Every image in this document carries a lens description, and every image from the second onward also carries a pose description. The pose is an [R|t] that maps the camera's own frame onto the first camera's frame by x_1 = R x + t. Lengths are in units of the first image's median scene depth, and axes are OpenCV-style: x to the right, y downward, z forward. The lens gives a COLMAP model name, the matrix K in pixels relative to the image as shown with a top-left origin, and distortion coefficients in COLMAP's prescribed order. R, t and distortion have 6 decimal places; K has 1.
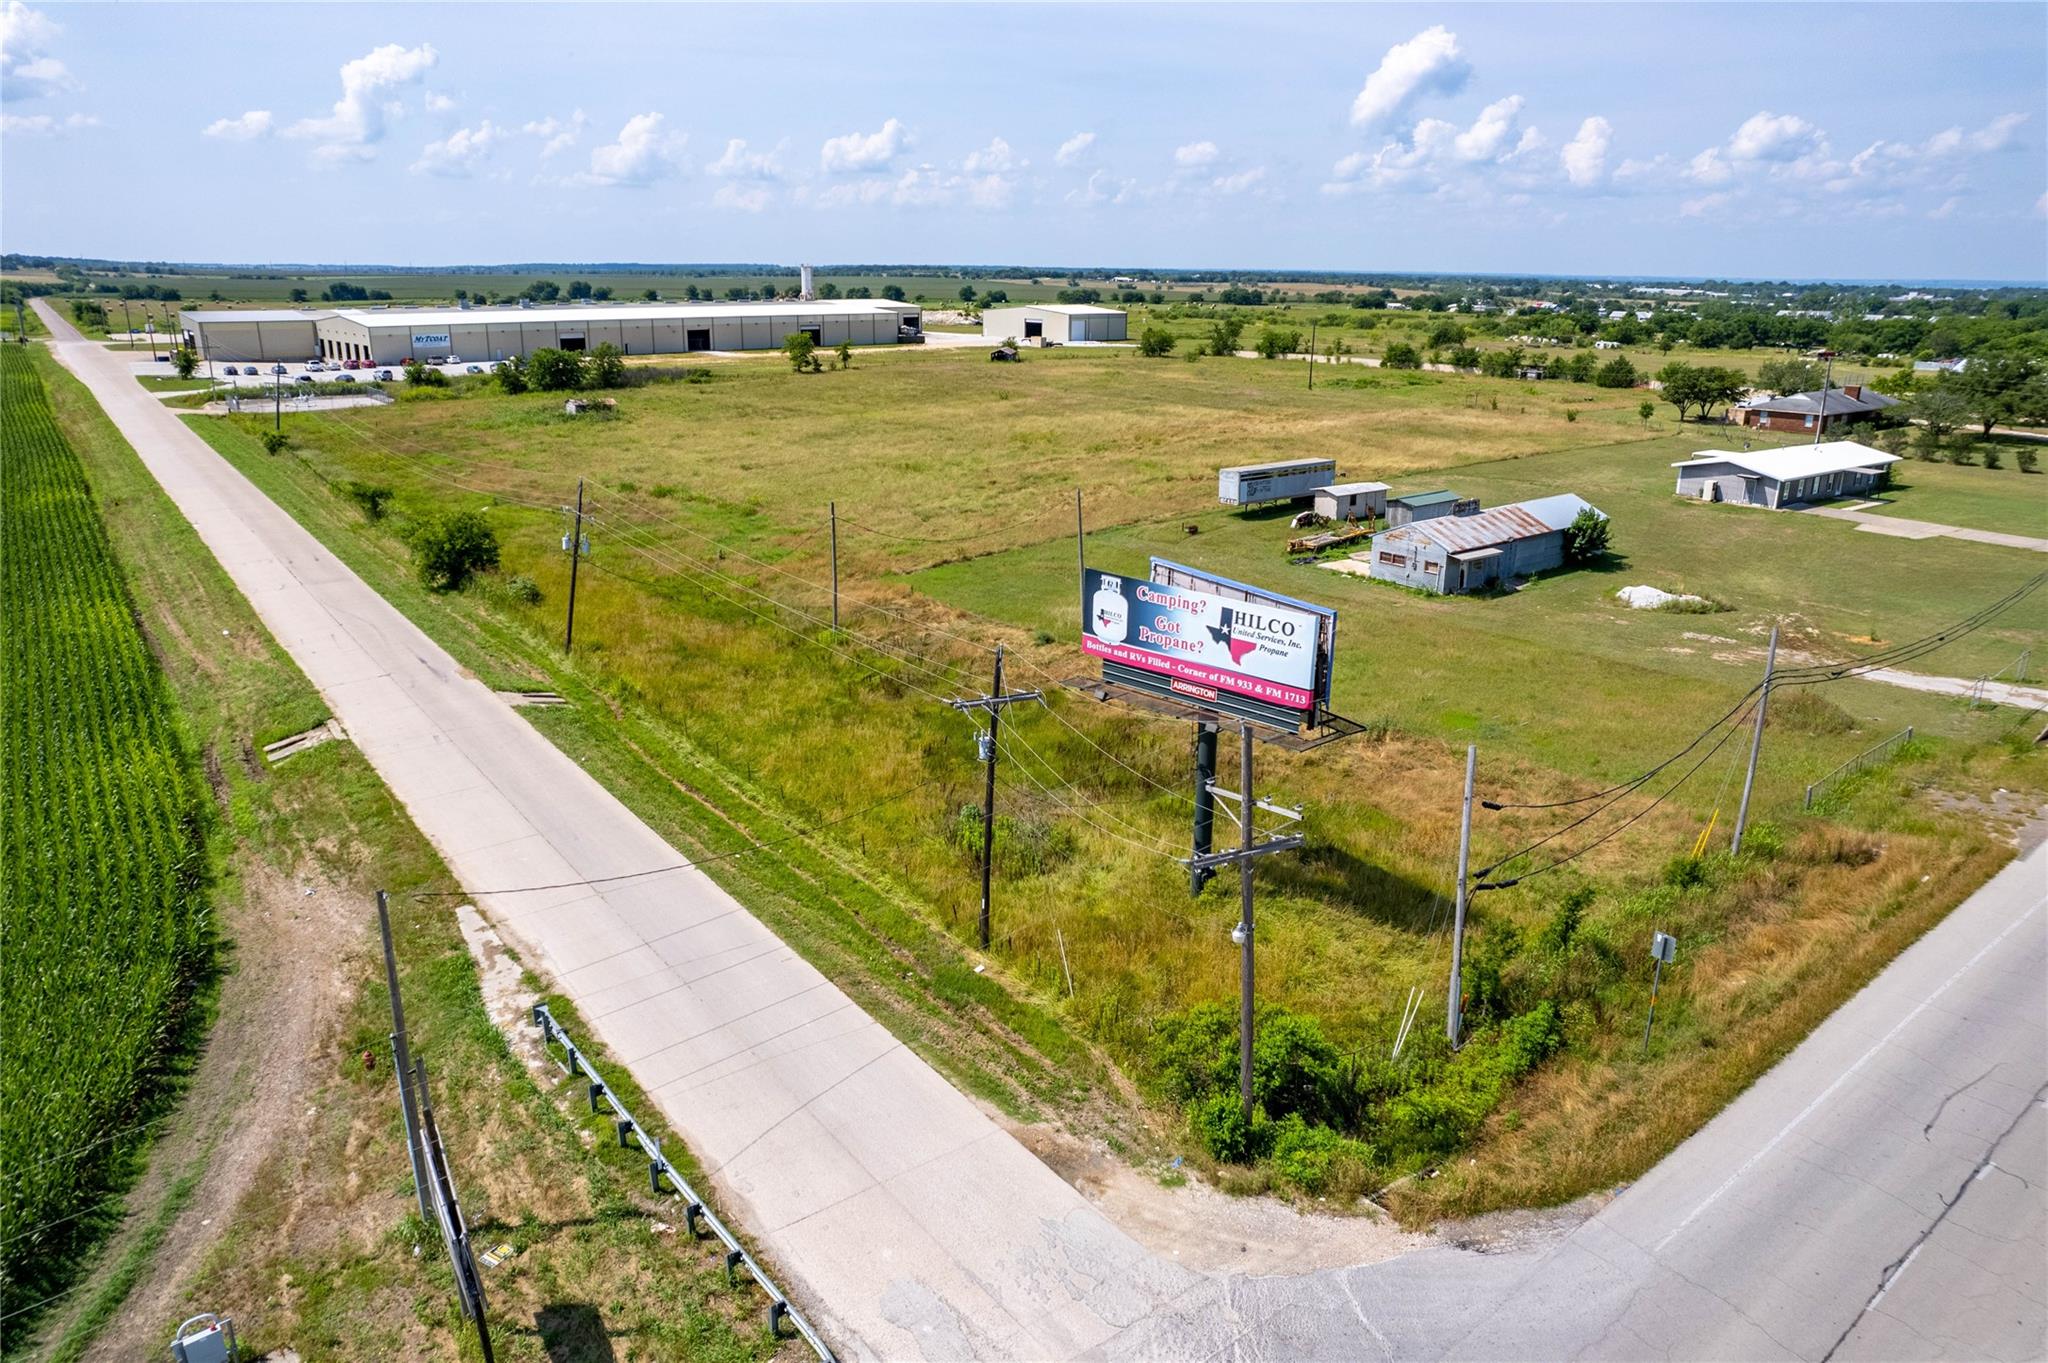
lens RADIAL K [[1337.5, 0, 1022.3], [0, 1337.5, 669.8], [0, 0, 1]] dist [-0.084766, 0.073358]
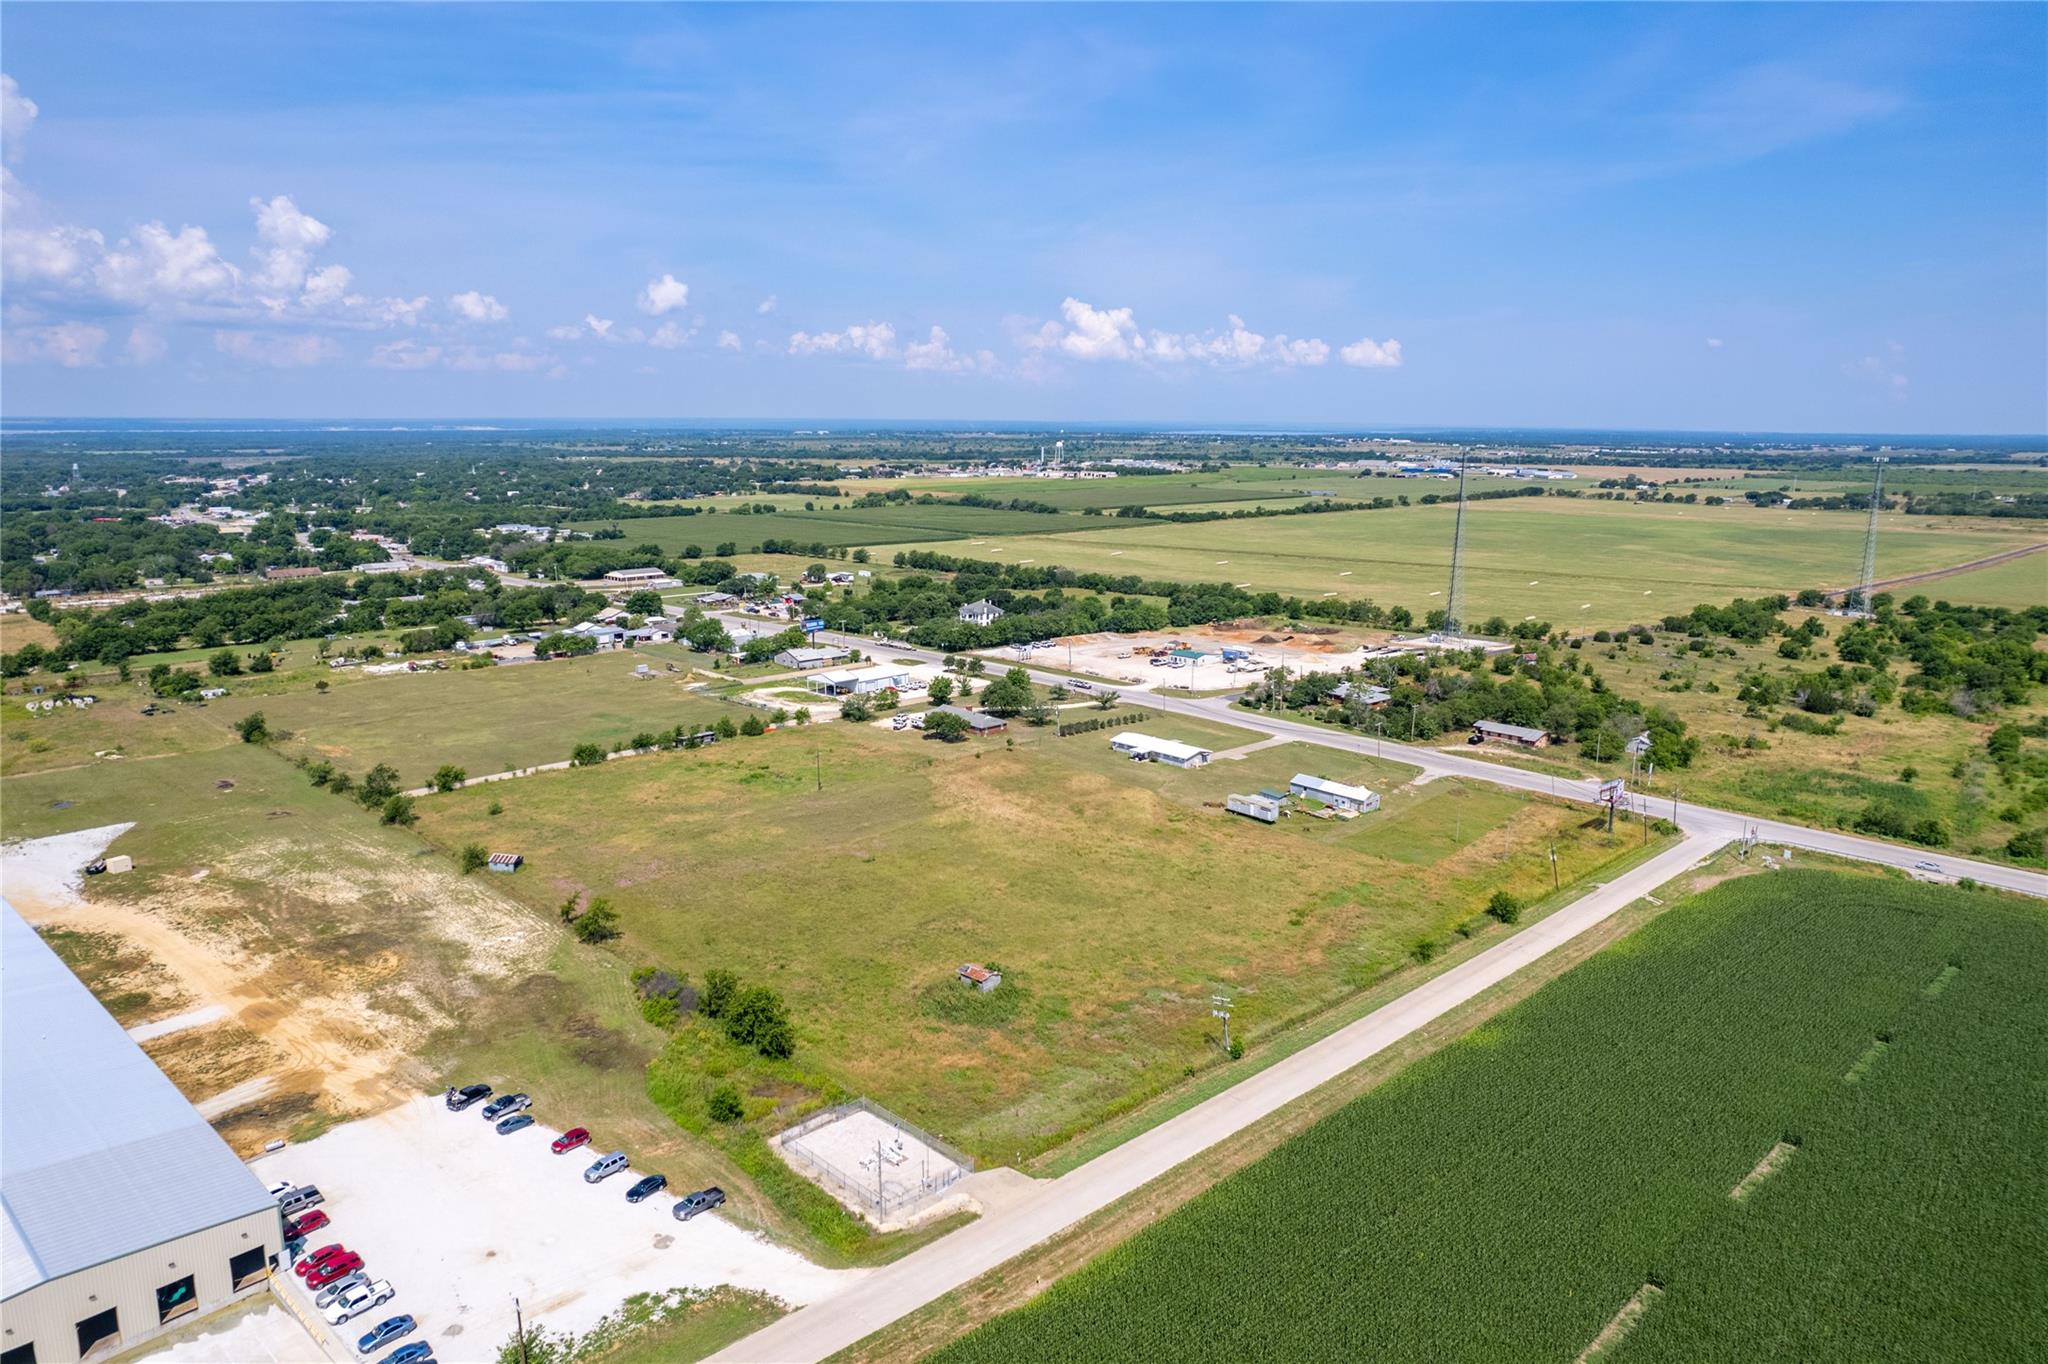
lens RADIAL K [[1318.1, 0, 1030.4], [0, 1318.1, 686.7], [0, 0, 1]] dist [-0.077720, 0.070182]
pose [[-0.109416, -0.207515, 0.972093, -2.155703], [0.281973, 0.931310, 0.230547, -1.062803], [-0.953163, 0.299330, -0.043387, 1.479987]]
